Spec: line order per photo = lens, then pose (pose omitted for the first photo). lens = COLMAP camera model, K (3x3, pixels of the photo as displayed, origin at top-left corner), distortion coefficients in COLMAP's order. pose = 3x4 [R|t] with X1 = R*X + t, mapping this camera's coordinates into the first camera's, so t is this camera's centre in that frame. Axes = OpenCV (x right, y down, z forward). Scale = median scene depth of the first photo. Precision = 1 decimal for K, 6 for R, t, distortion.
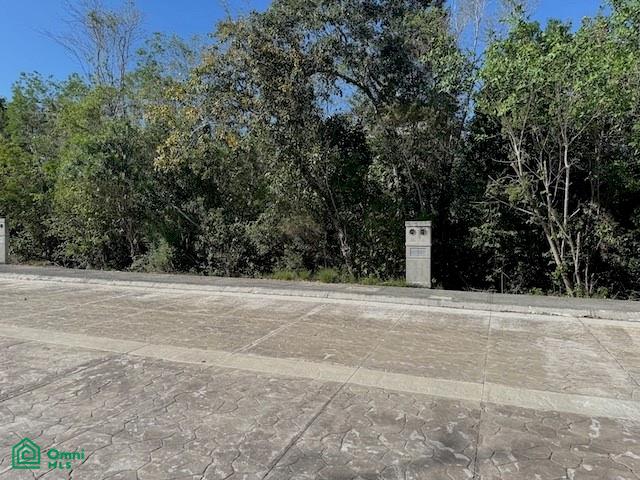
lens RADIAL K [[442.4, 0, 322.1], [0, 442.4, 242.8], [0, 0, 1]] dist [0.098986, -0.141125]
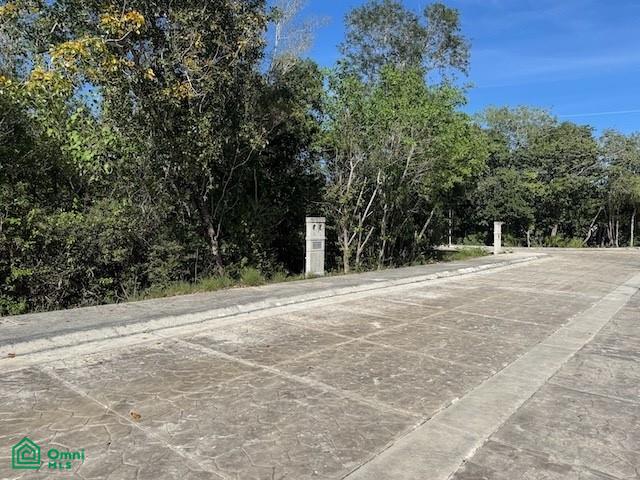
lens RADIAL K [[444.4, 0, 324.4], [0, 444.4, 241.1], [0, 0, 1]] dist [0.086404, -0.112102]
pose [[0.323630, -0.034572, 0.945552, -0.809143], [0.019704, 0.999362, 0.029795, -0.022135], [-0.945978, 0.008988, 0.324105, 0.619484]]
